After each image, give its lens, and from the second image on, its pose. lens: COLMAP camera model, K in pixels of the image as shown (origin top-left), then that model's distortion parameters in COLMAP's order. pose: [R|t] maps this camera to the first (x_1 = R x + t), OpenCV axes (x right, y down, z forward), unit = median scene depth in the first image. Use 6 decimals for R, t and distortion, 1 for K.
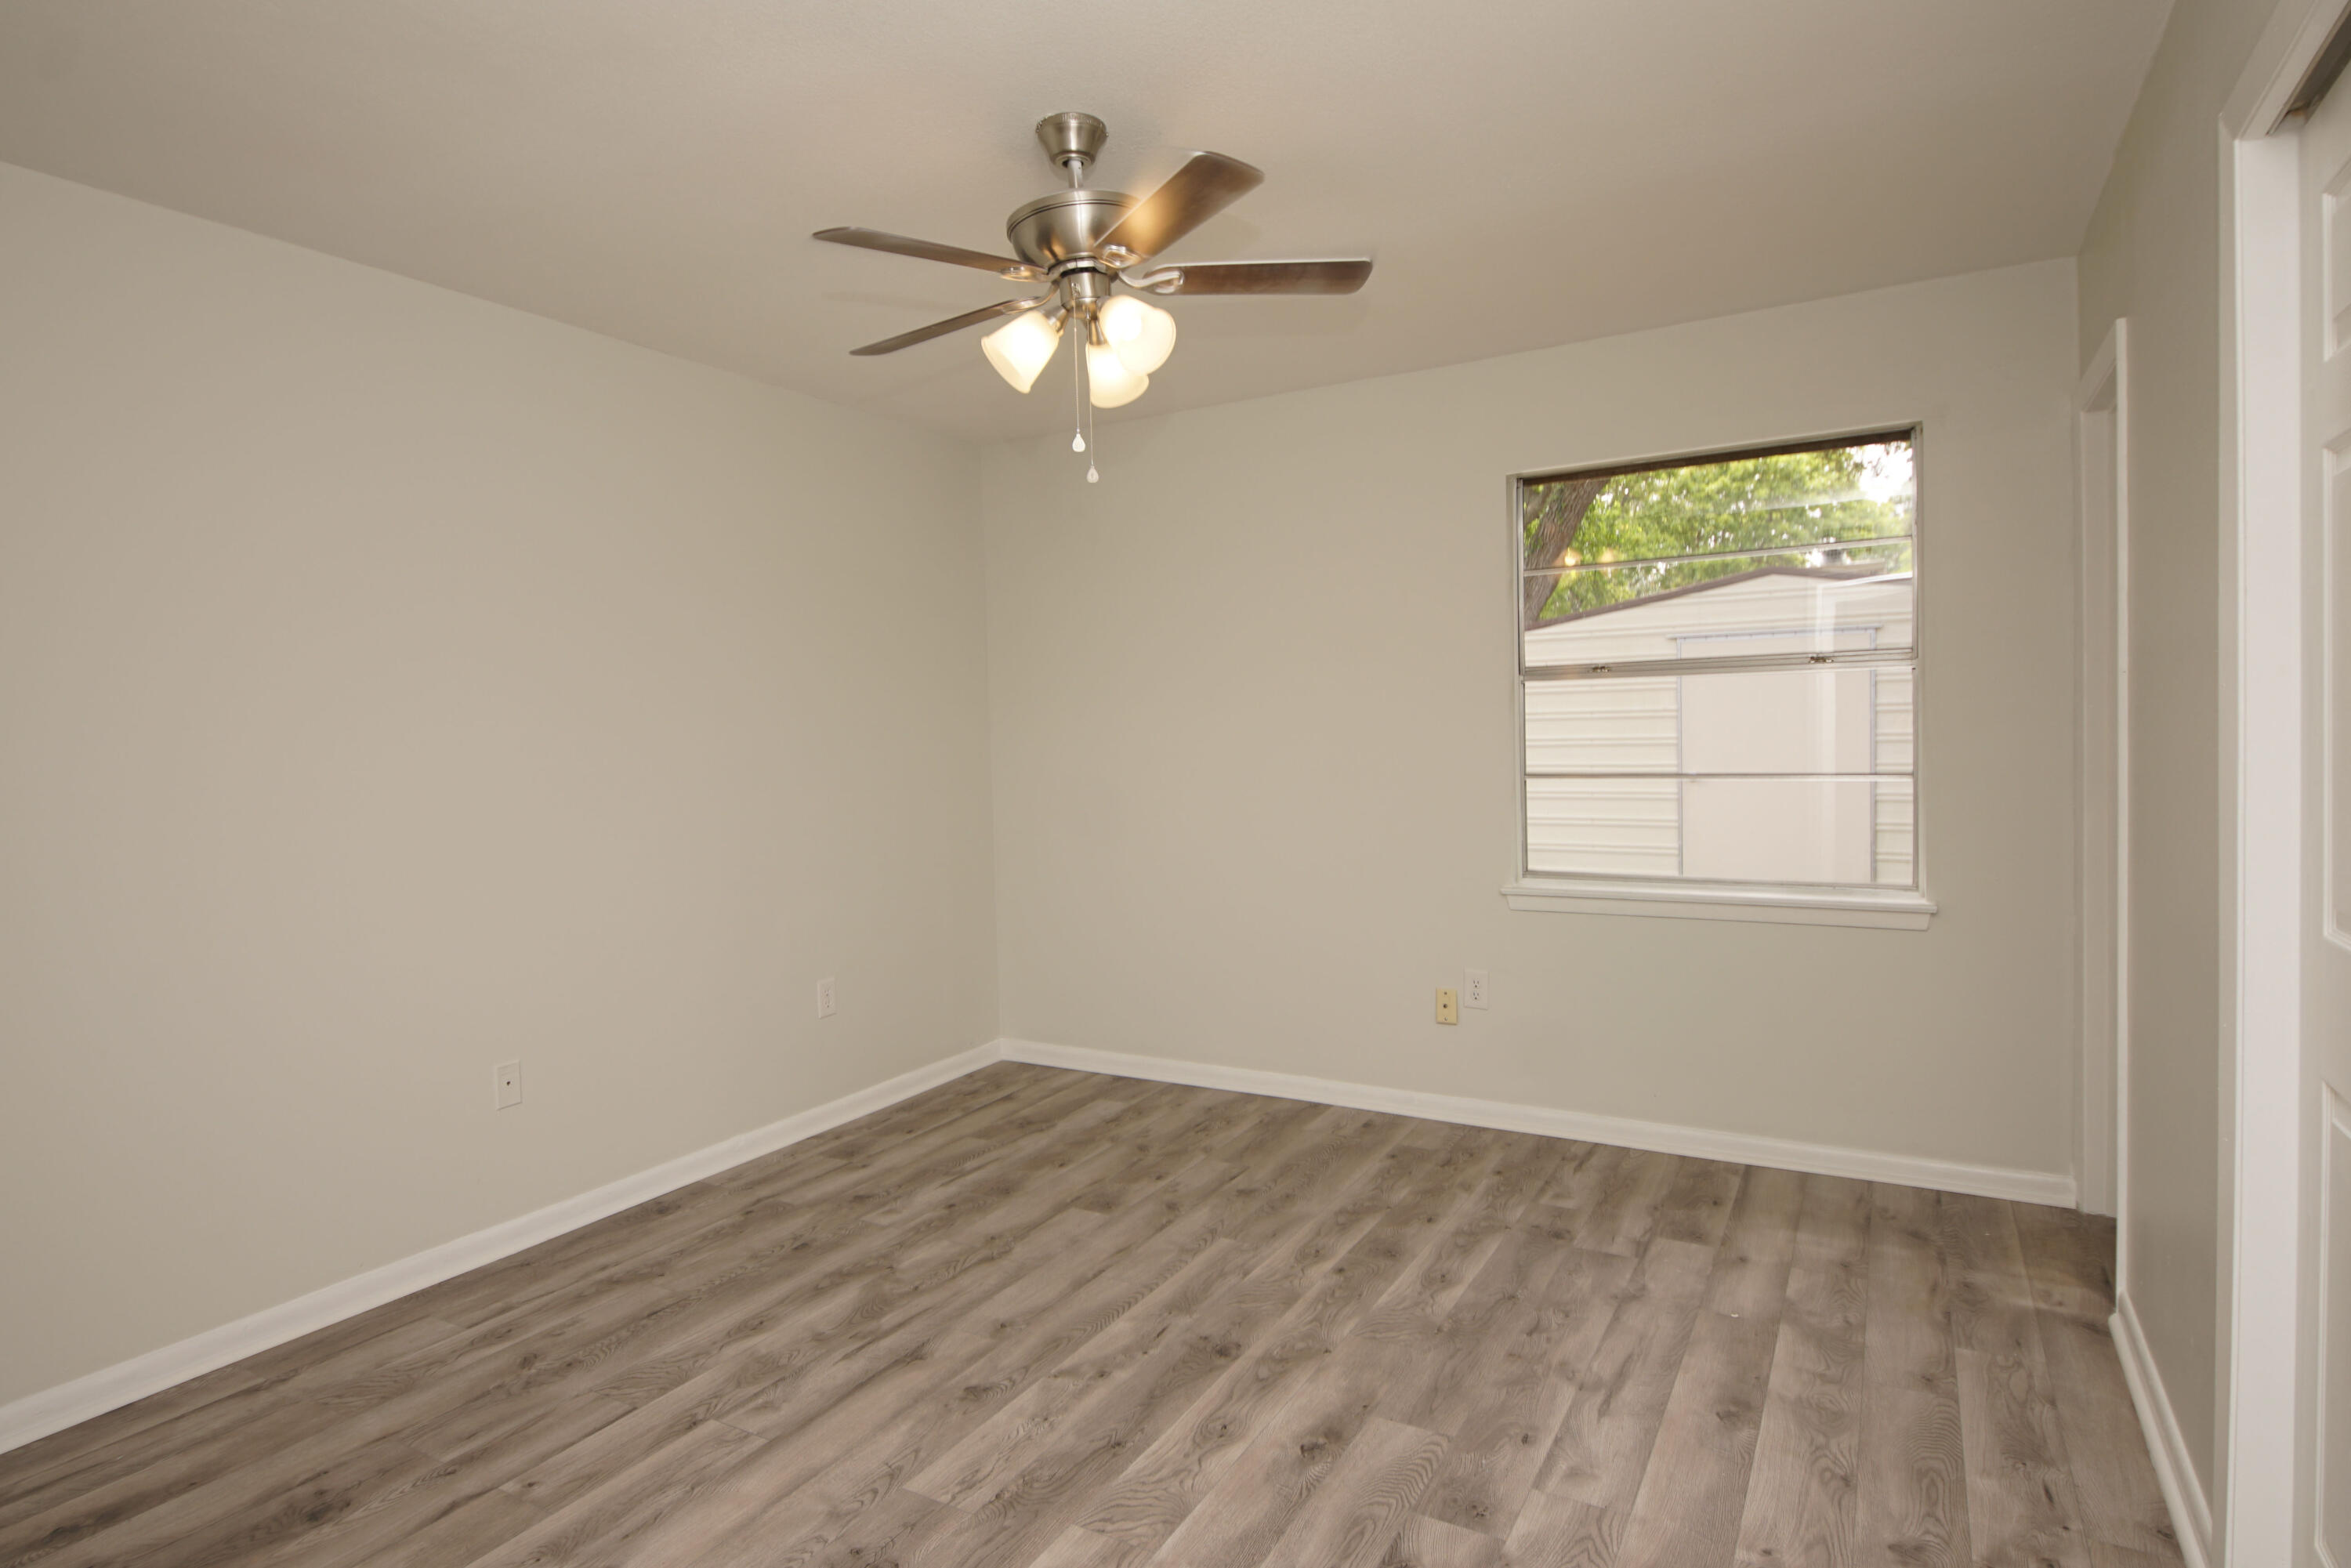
lens RADIAL K [[1258.8, 0, 1149.7], [0, 1258.8, 773.6], [0, 0, 1]] dist [0.041211, -0.039624]
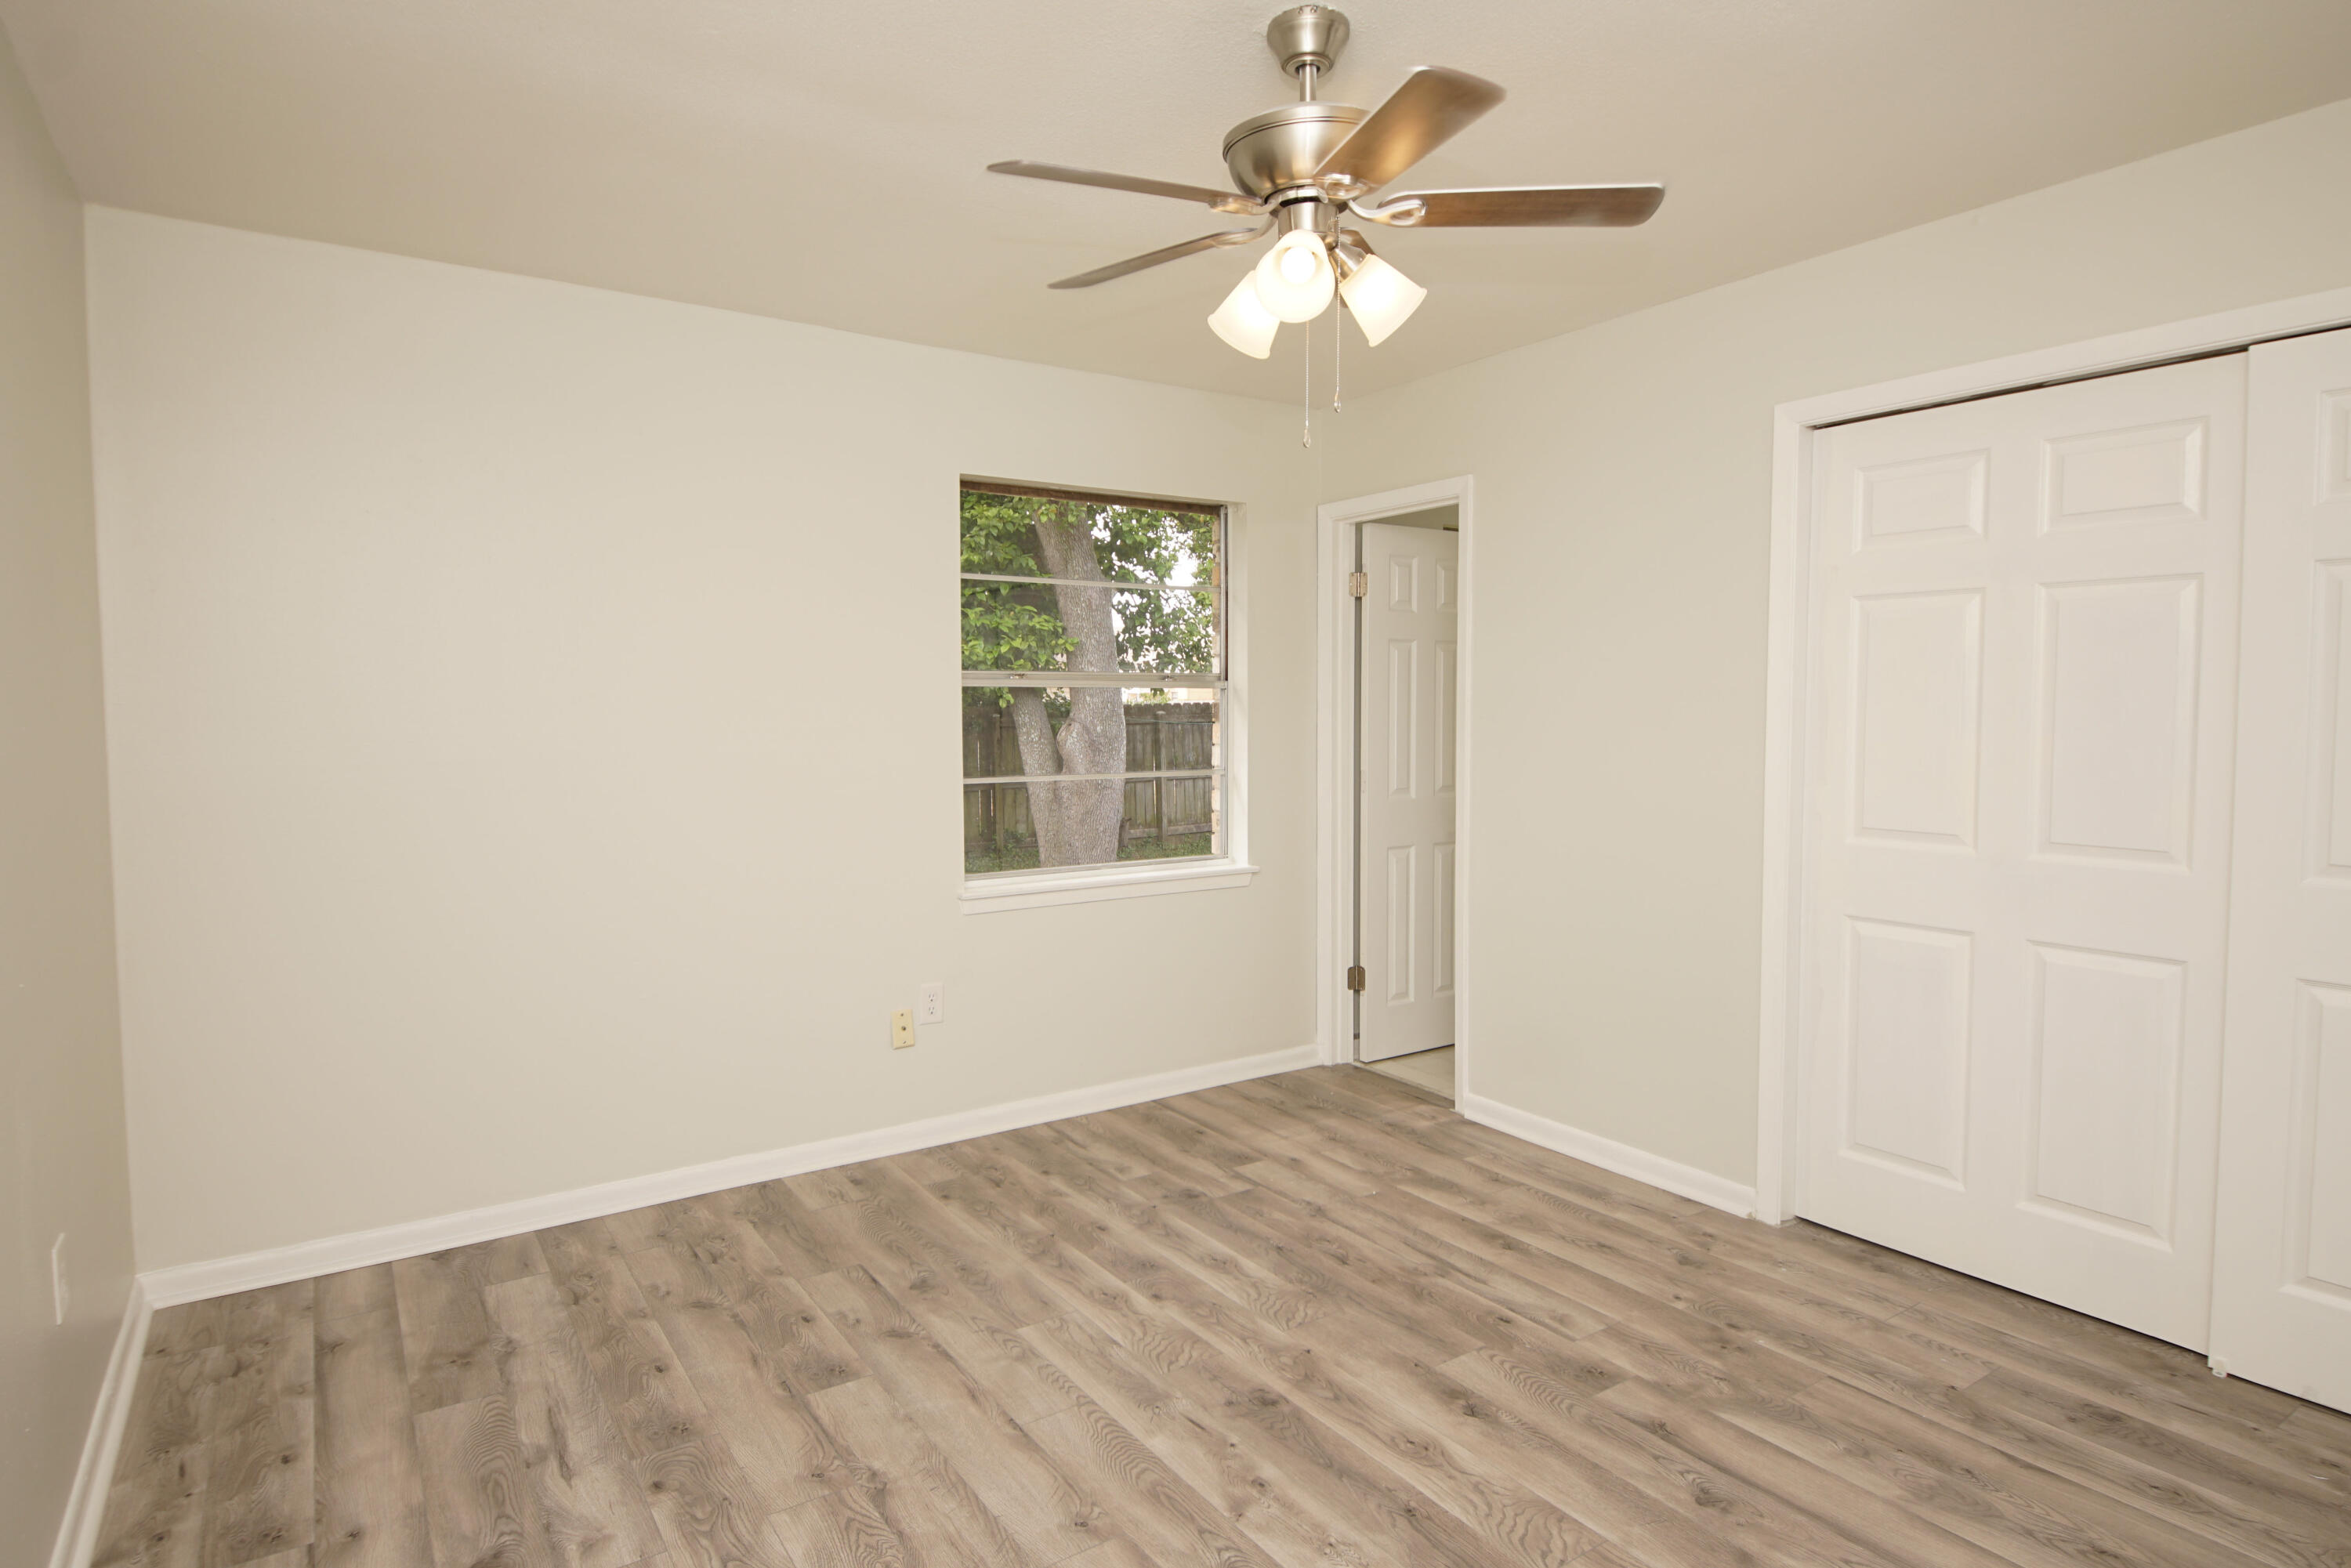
lens RADIAL K [[1258.8, 0, 1149.7], [0, 1258.8, 773.6], [0, 0, 1]] dist [0.041211, -0.039624]
pose [[0.443112, -0.023201, 0.896166, -0.638723], [0.023323, 0.999625, 0.014347, -0.016199], [-0.896163, 0.014544, 0.443487, 0.521691]]
